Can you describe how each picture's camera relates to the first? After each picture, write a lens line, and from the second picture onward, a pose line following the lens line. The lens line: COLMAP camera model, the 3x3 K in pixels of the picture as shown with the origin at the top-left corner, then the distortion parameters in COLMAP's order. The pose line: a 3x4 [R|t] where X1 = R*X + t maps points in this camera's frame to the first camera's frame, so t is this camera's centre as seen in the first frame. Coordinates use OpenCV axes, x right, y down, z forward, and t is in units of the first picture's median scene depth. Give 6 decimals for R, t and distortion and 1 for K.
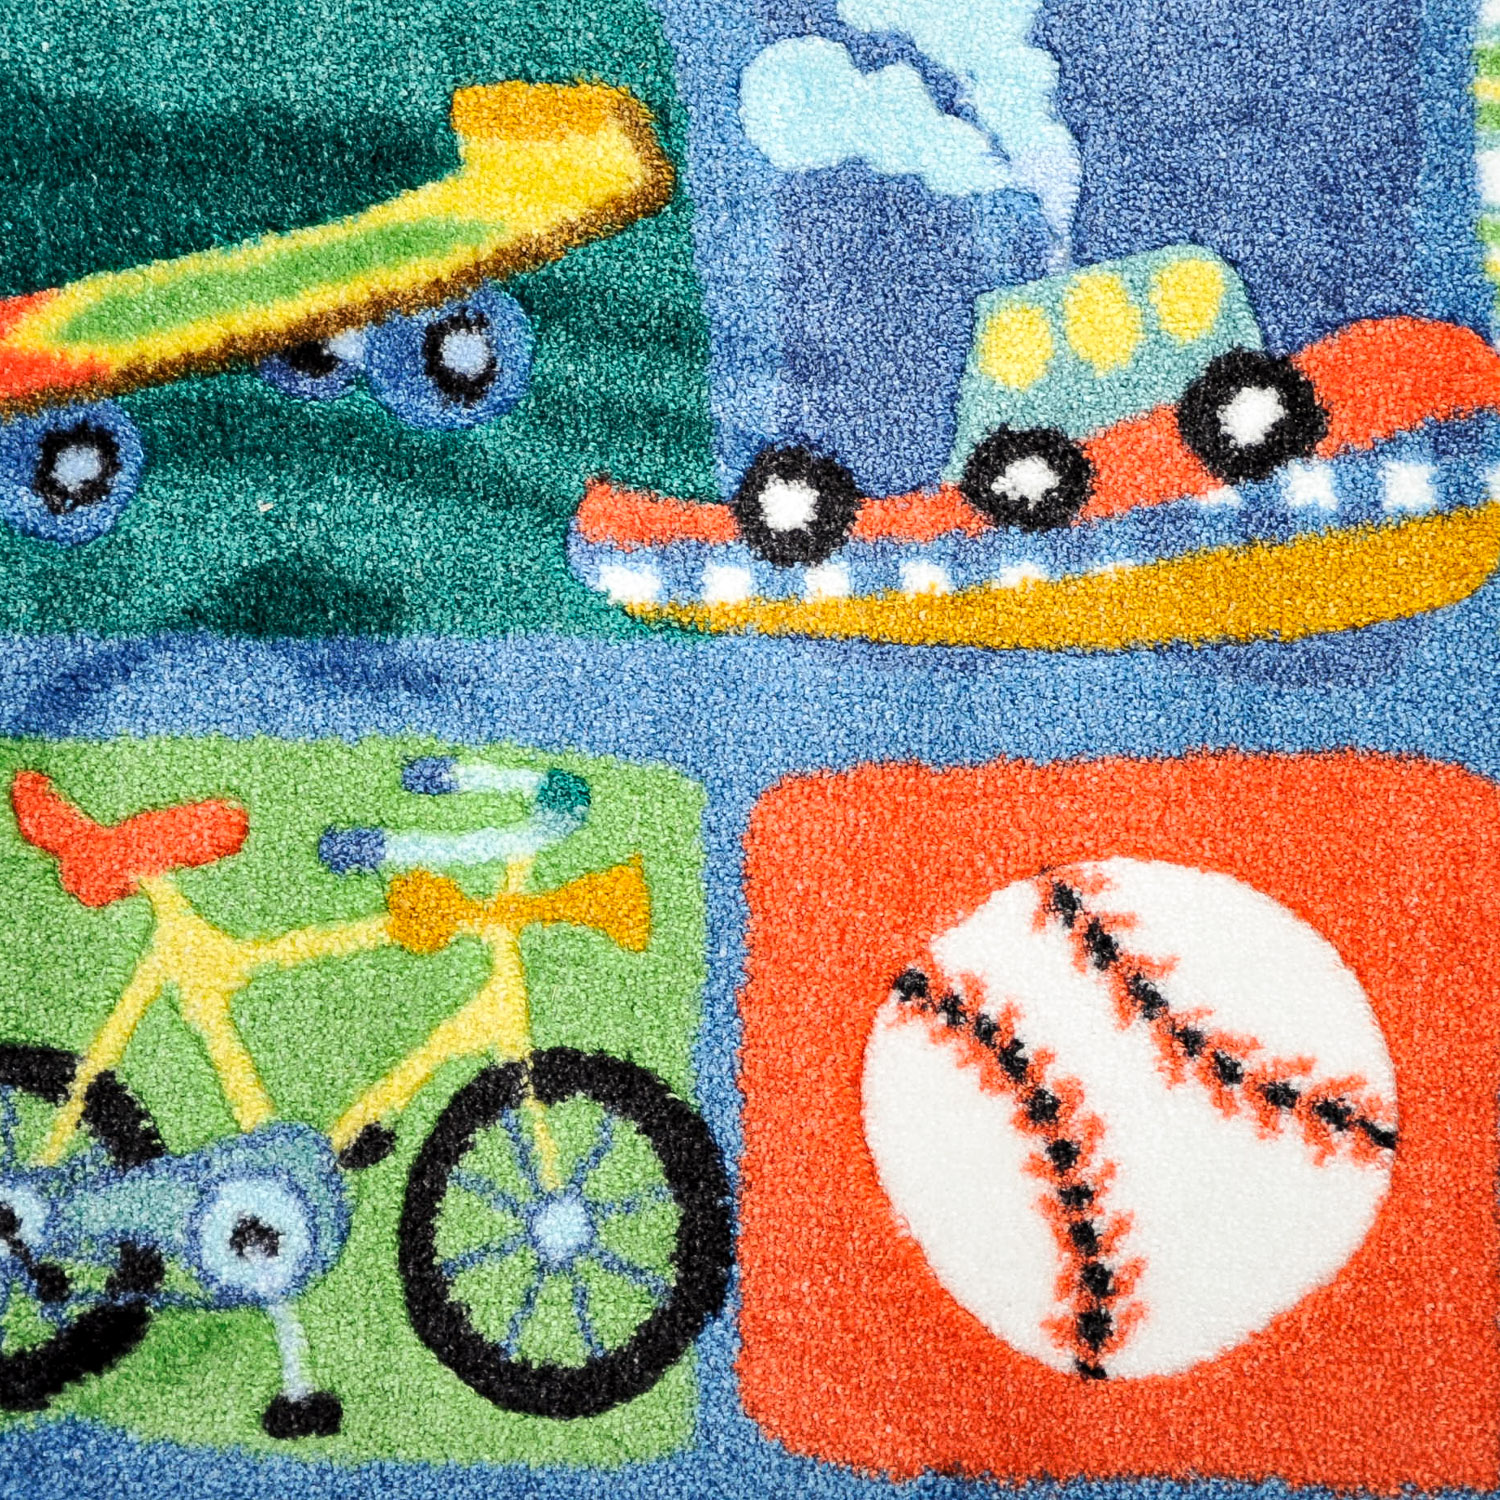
lens RADIAL K [[5910.5, 0, 754.0], [0, 5910.5, 747.9], [0, 0, 1]] dist [0.394383, 0.000000]
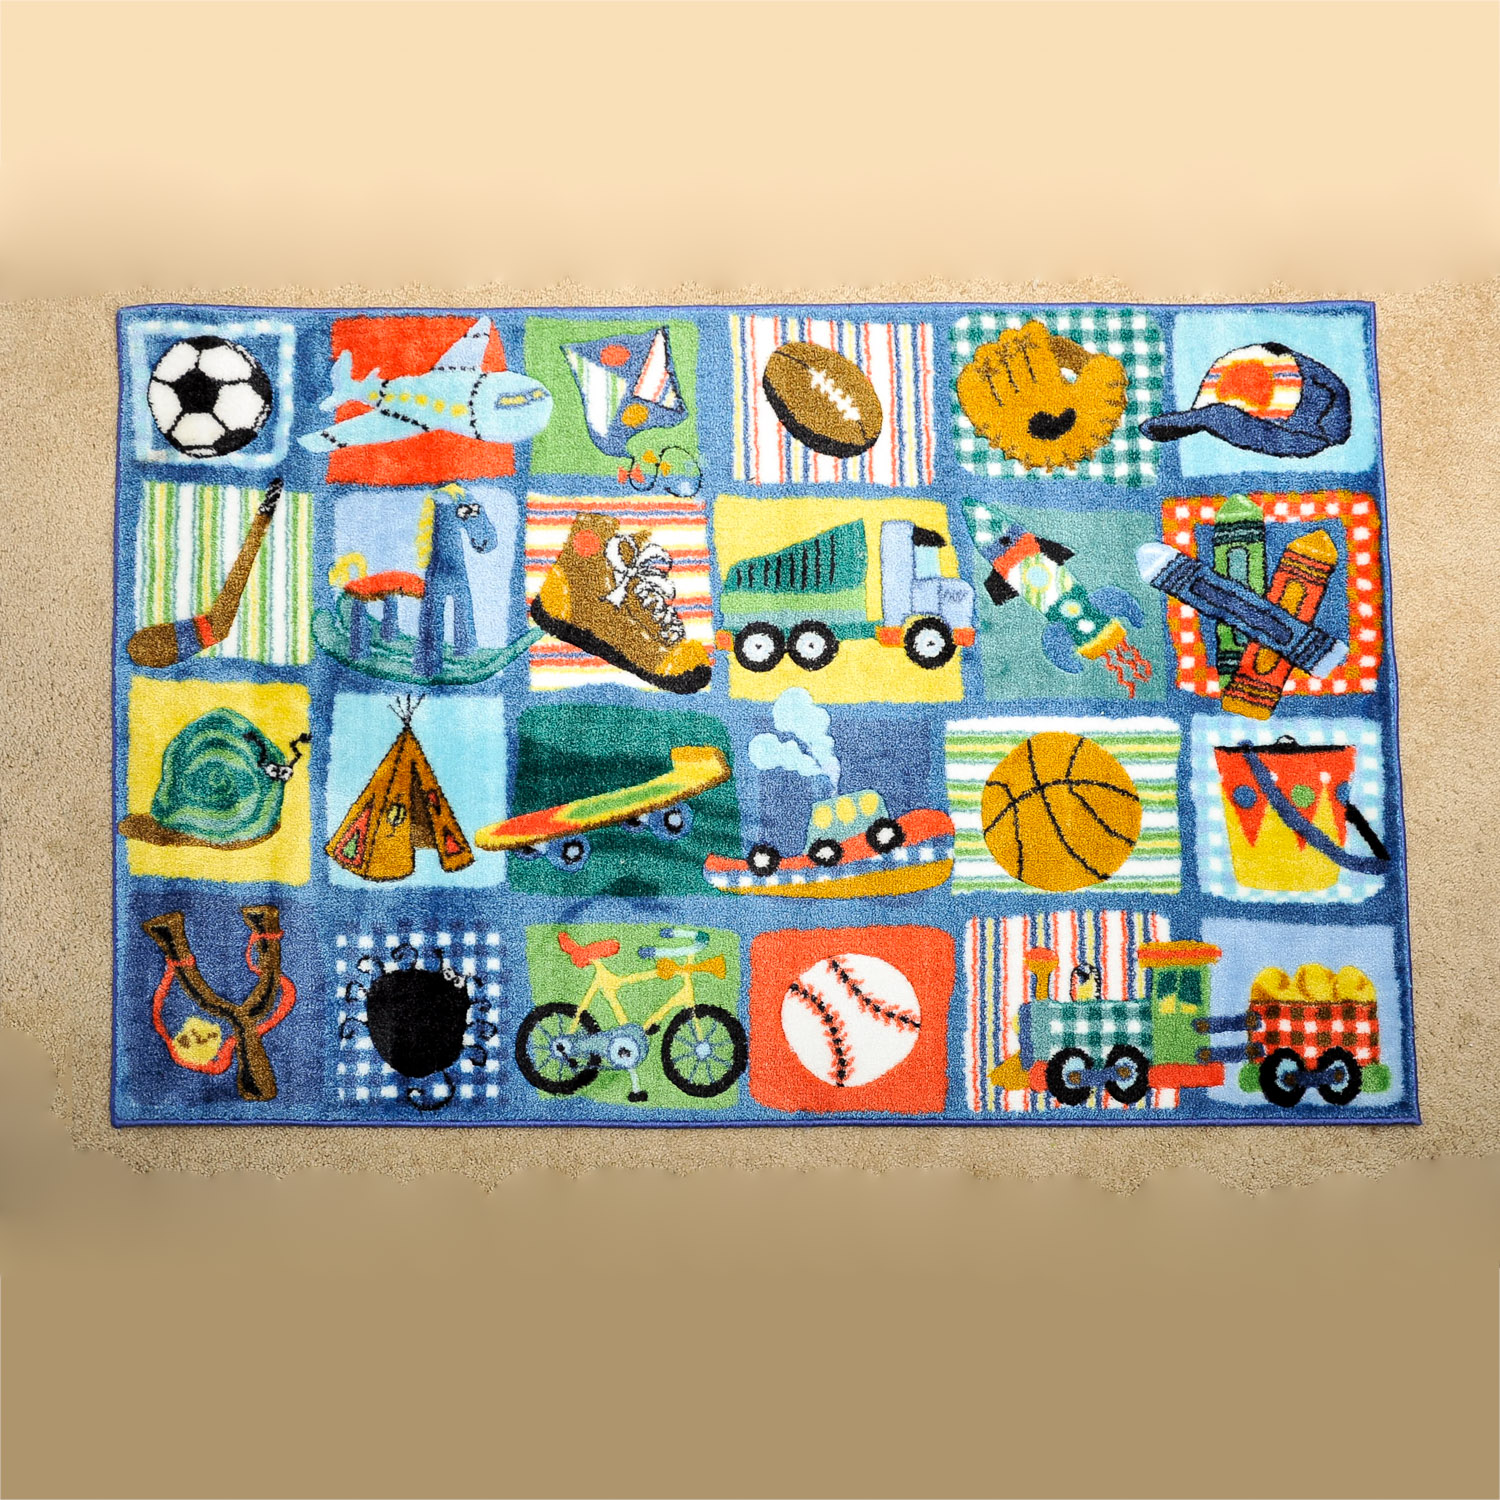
lens RADIAL K [[1974.0, 0, 752.3], [0, 1974.0, 749.6], [0, 0, 1]] dist [0.015789, 0.000000]
pose [[0.999976, -0.006739, -0.001726, 0.002652], [0.006550, 0.995686, -0.092551, 0.005102], [0.002343, 0.092537, 0.995706, -0.267611]]
